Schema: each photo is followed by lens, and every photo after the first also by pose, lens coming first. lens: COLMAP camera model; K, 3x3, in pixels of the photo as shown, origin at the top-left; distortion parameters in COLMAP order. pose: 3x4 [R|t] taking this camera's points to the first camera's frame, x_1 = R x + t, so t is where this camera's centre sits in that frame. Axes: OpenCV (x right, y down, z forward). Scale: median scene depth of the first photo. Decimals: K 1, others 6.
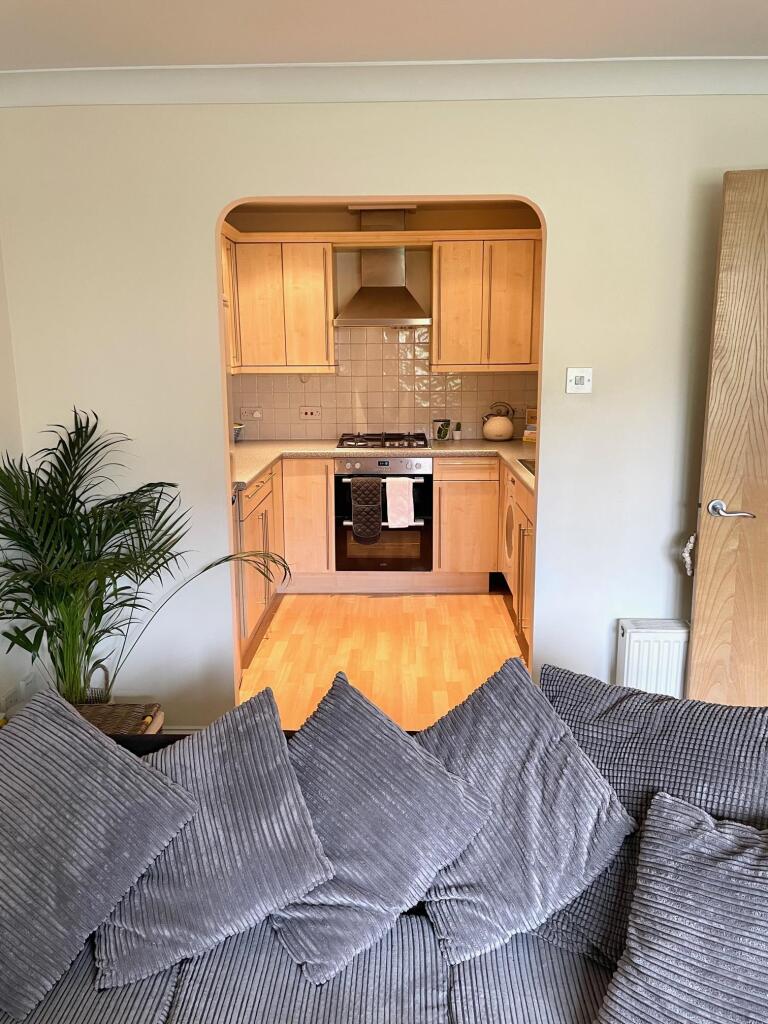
lens RADIAL K [[765.2, 0, 380.8], [0, 765.2, 509.5], [0, 0, 1]] dist [0.080924, -0.103109]
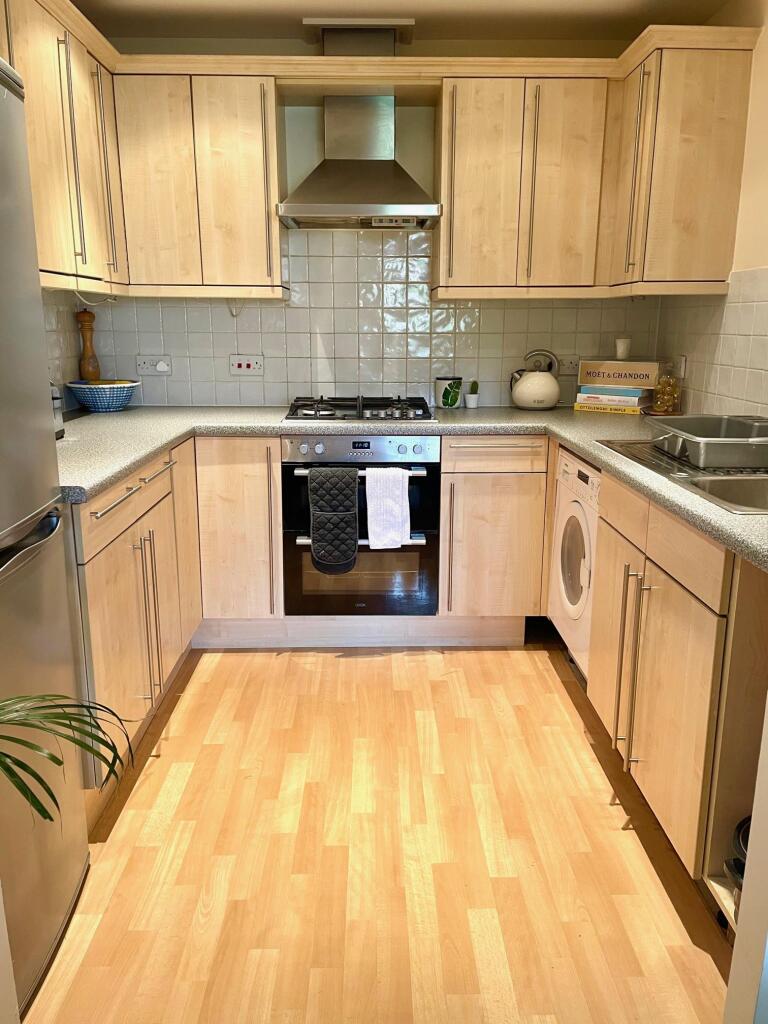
lens RADIAL K [[765.2, 0, 380.8], [0, 765.2, 509.5], [0, 0, 1]] dist [0.080924, -0.103109]
pose [[0.999062, -0.000923, 0.043288, -0.007425], [-0.000526, 0.999440, 0.033454, -0.028703], [-0.043294, -0.033445, 0.998502, 0.379276]]
